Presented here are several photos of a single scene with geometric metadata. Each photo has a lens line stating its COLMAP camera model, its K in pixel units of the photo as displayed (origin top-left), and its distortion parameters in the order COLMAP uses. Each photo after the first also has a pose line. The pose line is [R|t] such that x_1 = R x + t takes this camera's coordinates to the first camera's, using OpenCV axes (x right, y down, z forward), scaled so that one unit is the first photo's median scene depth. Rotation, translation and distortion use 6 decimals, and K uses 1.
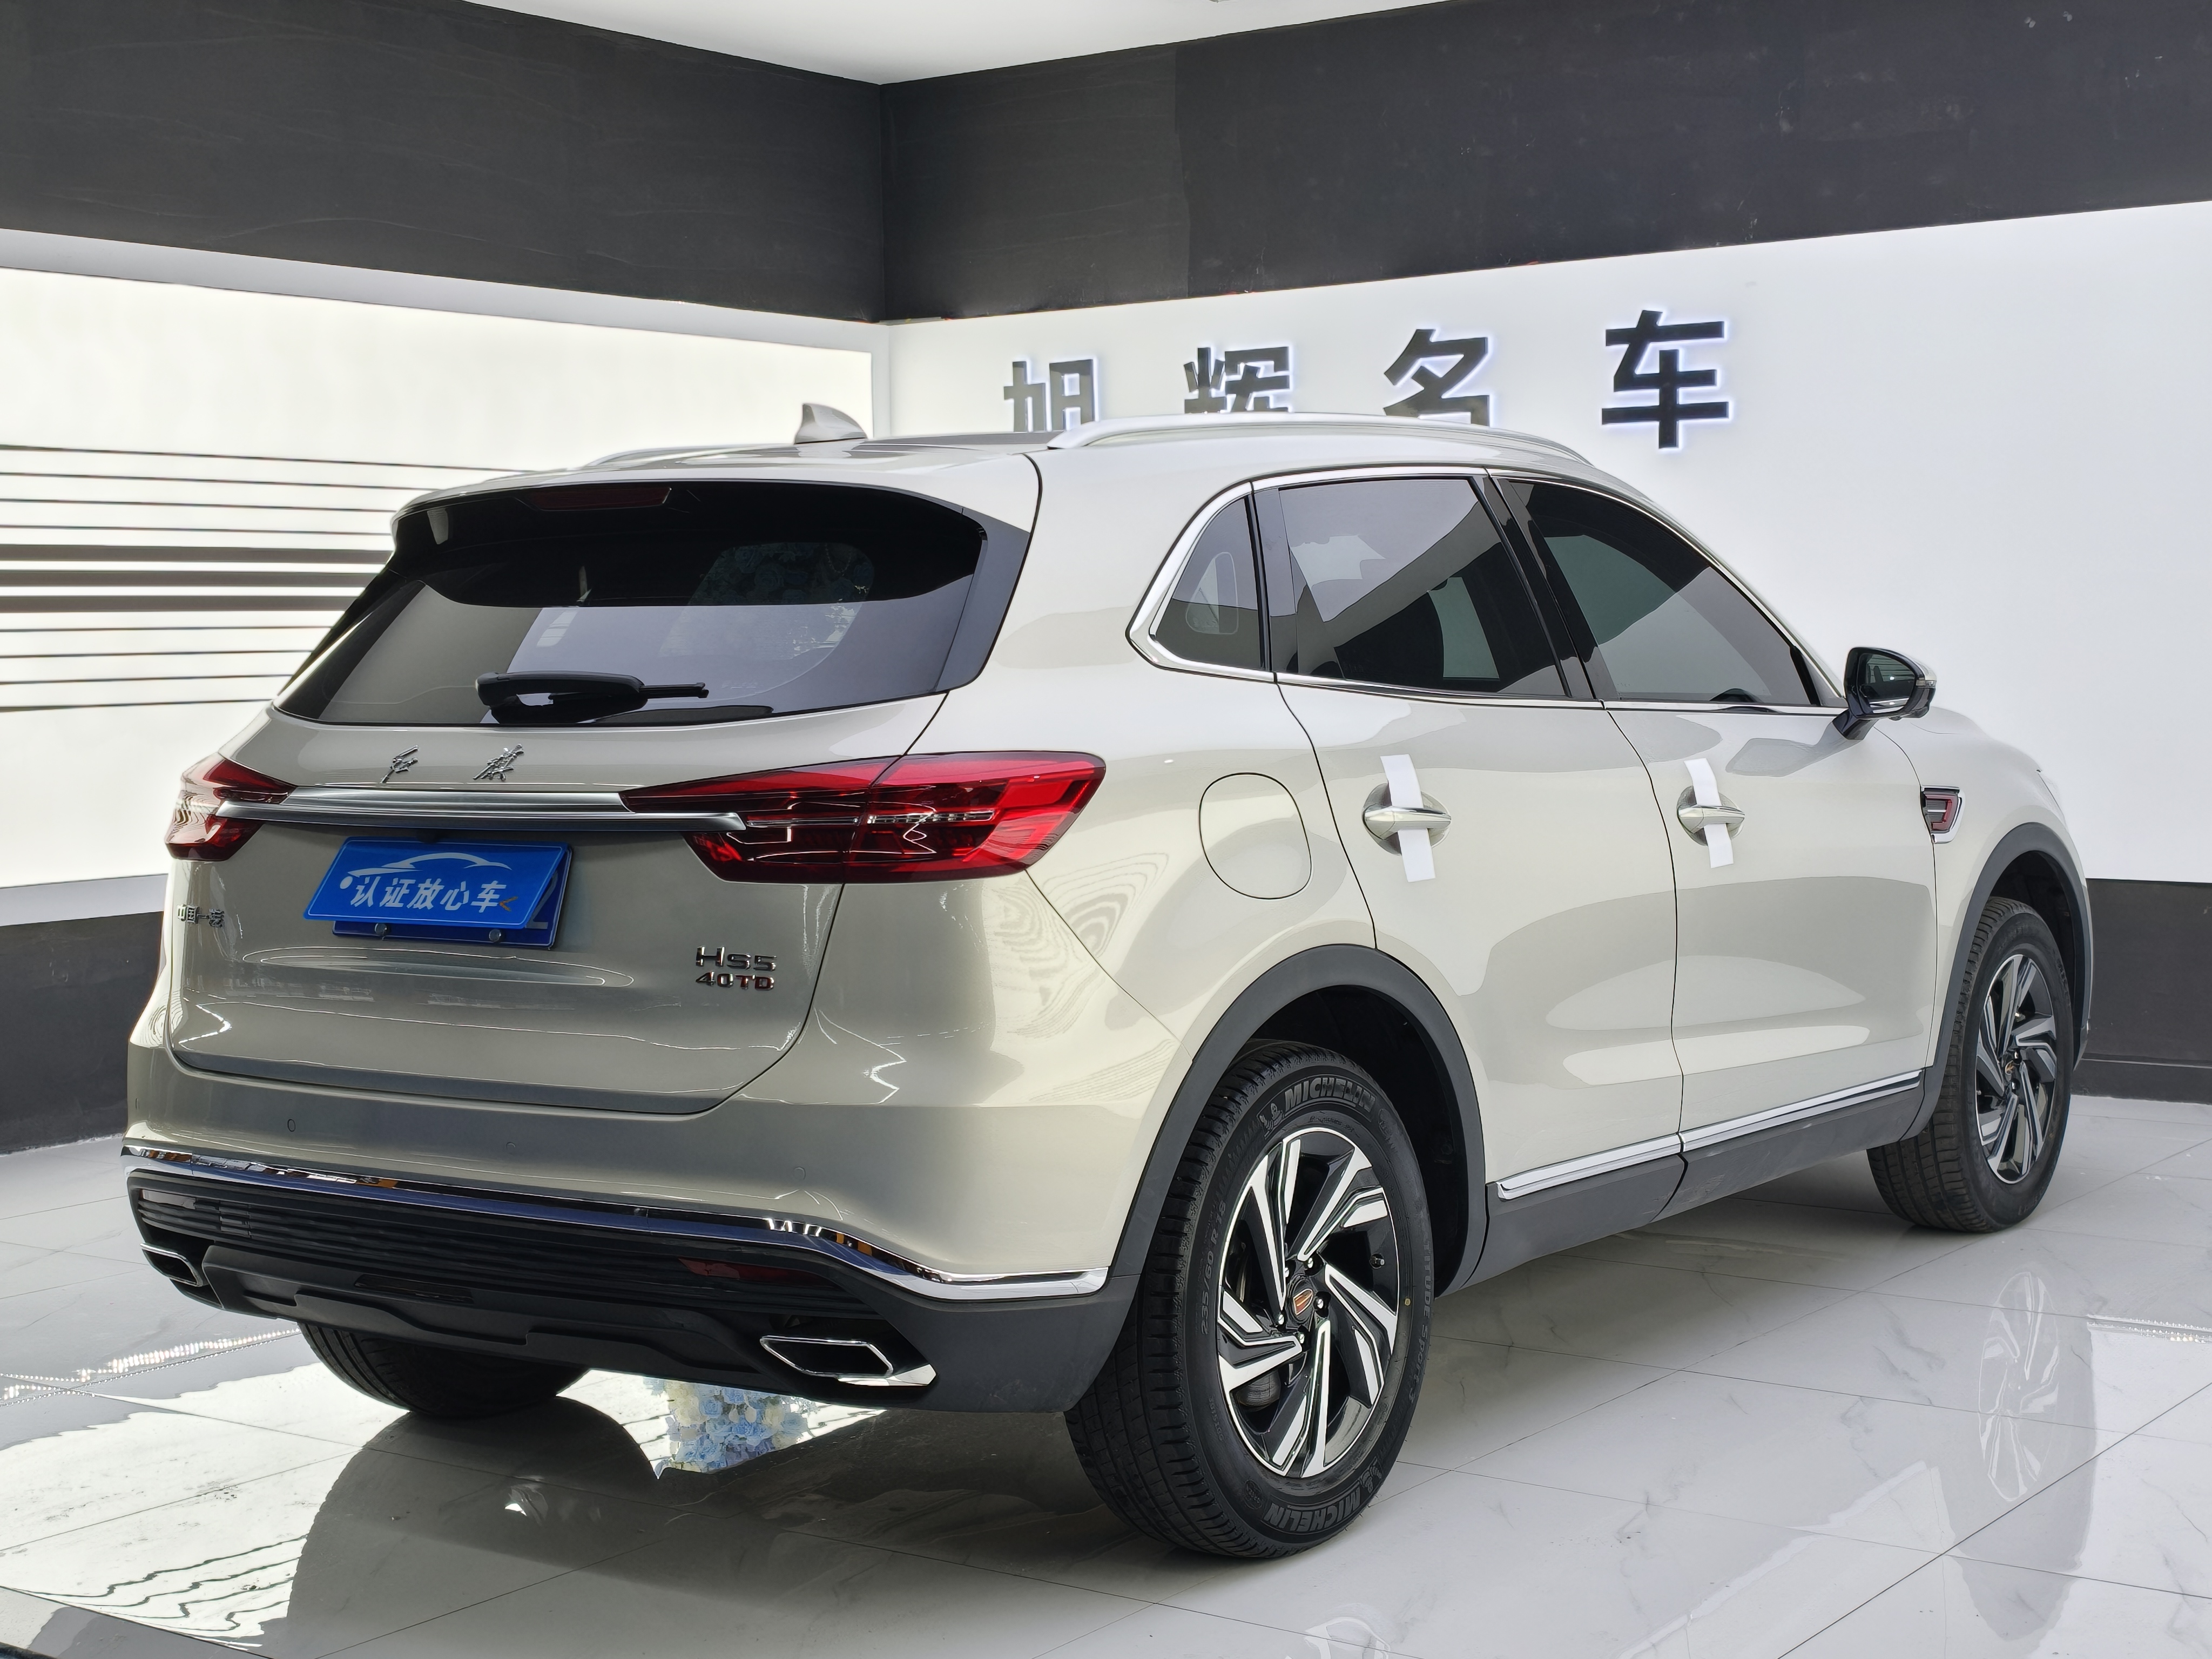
lens RADIAL K [[3250.5, 0, 1104.5], [0, 3250.5, 790.7], [0, 0, 1]] dist [0.082727, 0.000000]
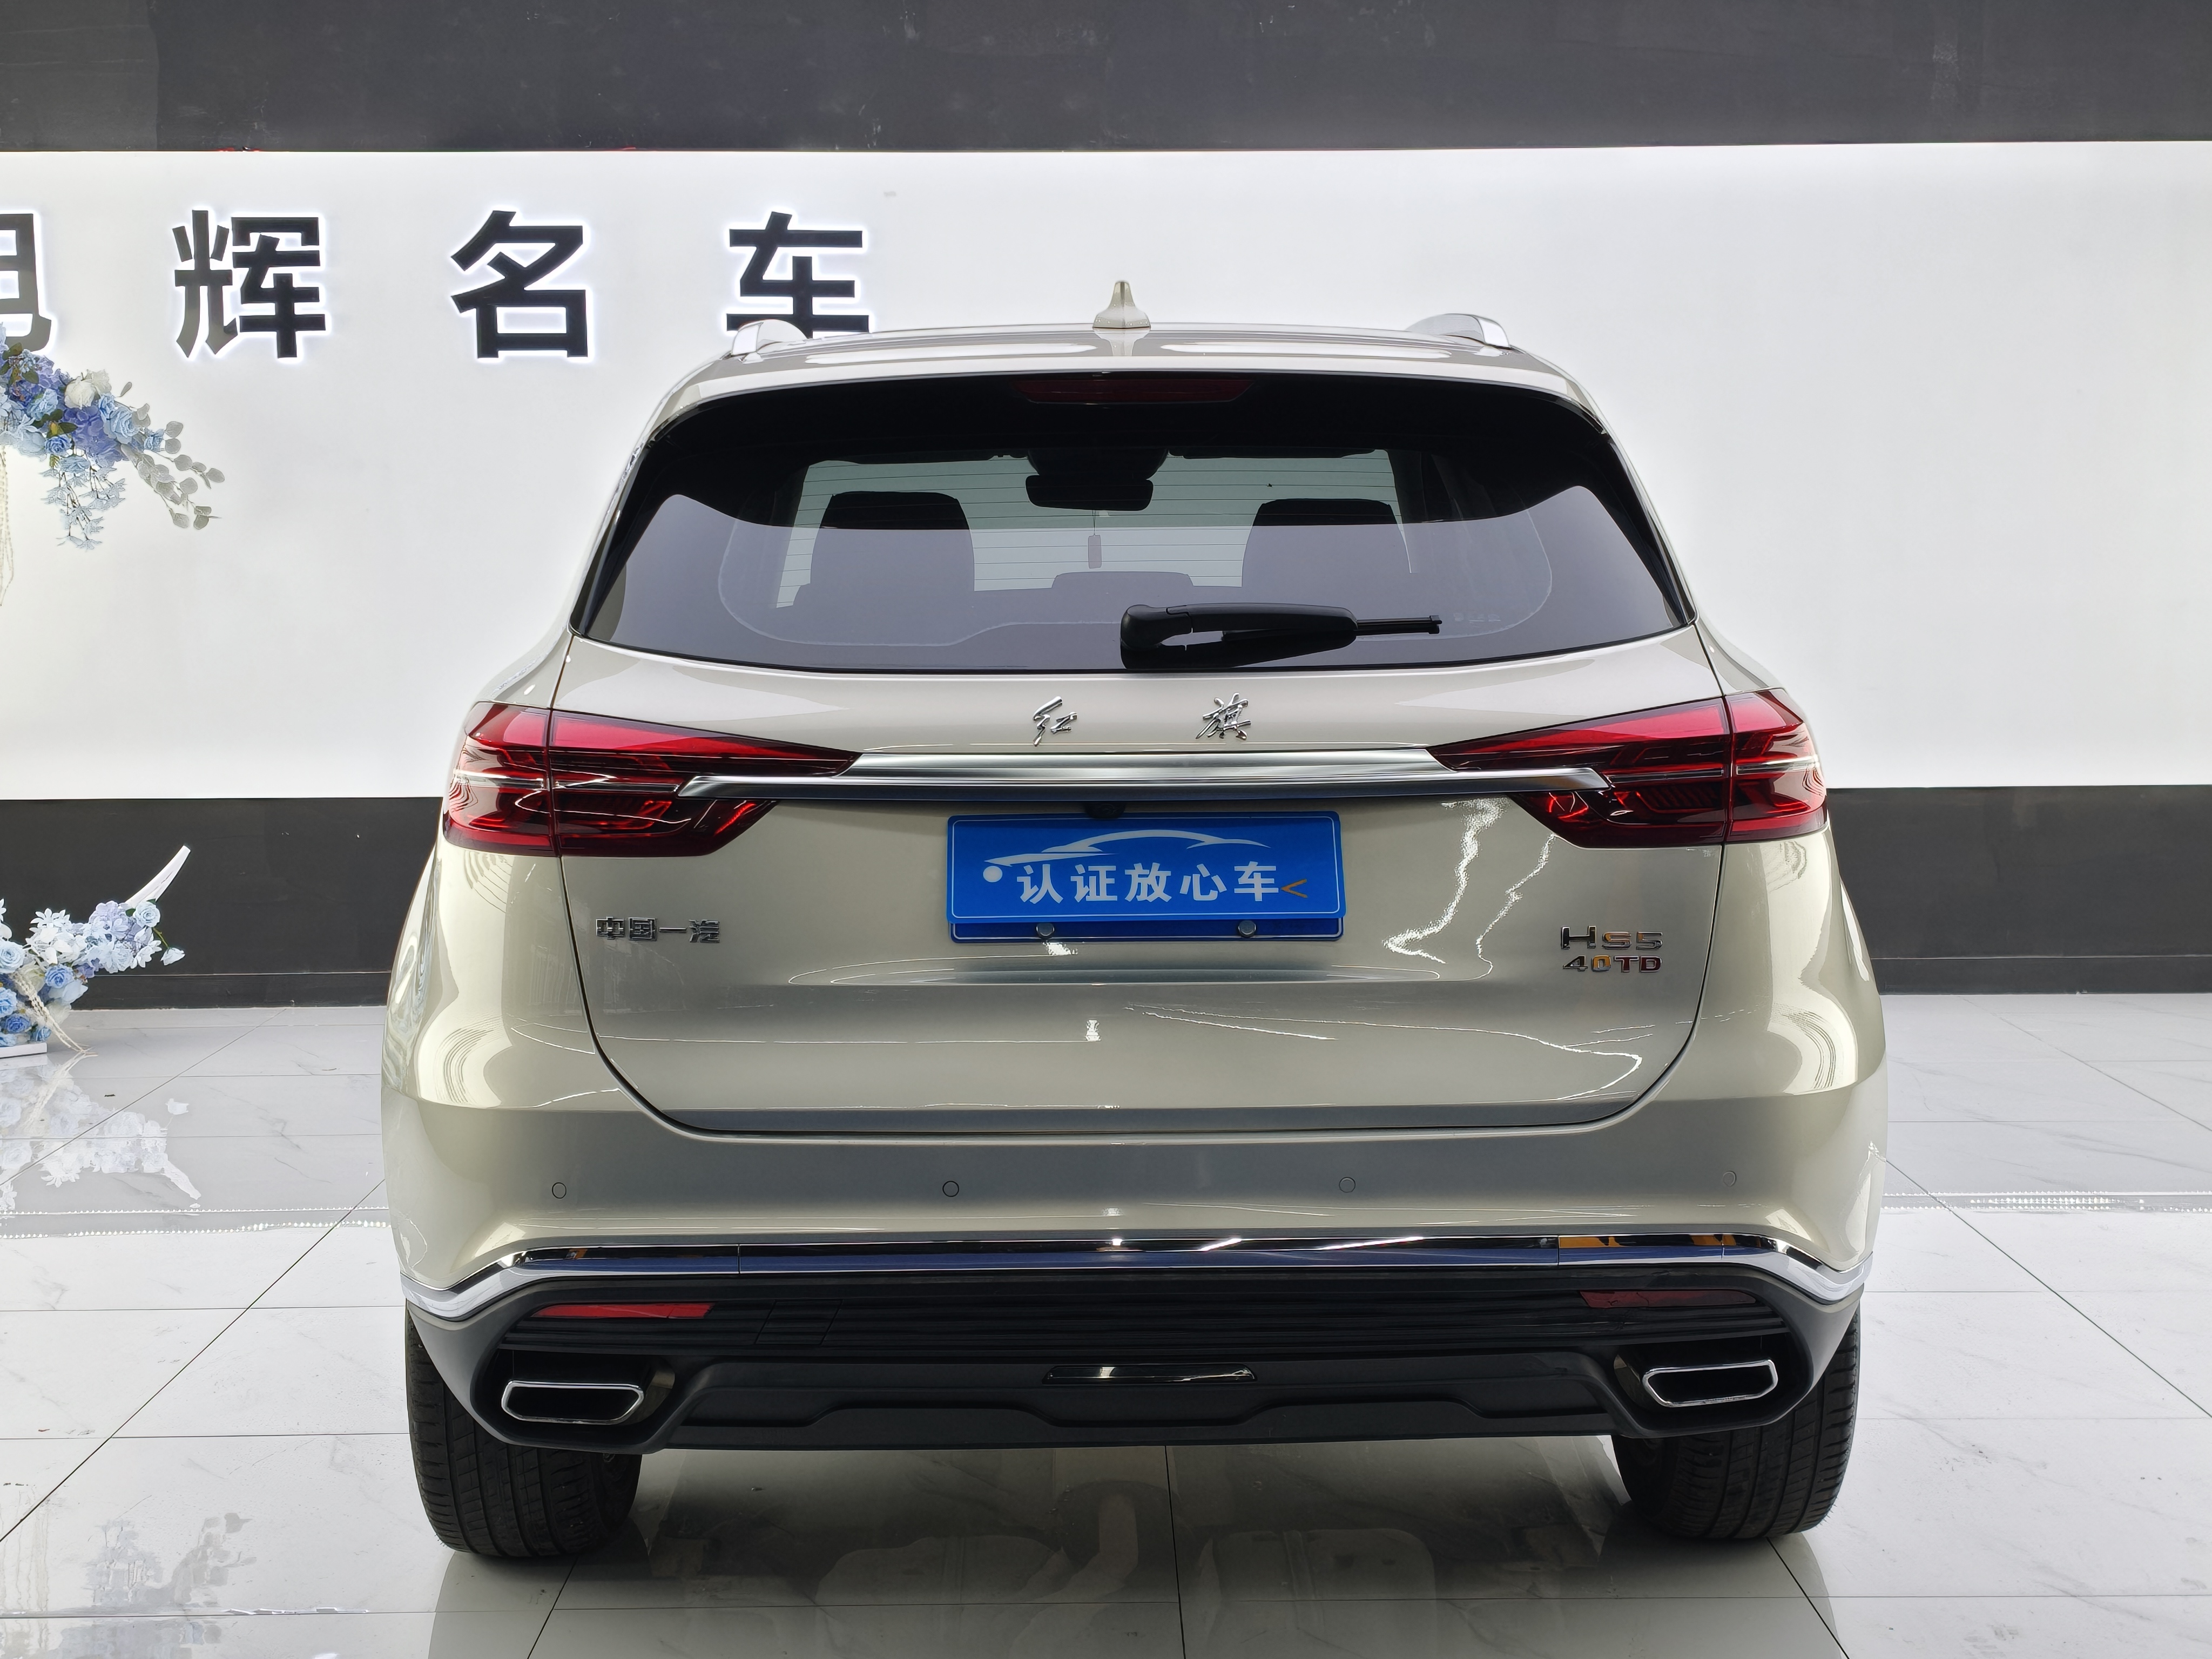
lens RADIAL K [[3250.5, 0, 1118.6], [0, 3250.5, 833.3], [0, 0, 1]] dist [0.082727, 0.000000]
pose [[0.798991, -0.041860, 0.599884, -0.333423], [0.018313, 0.998805, 0.045307, -0.007974], [-0.601064, -0.025214, 0.798803, 0.178409]]
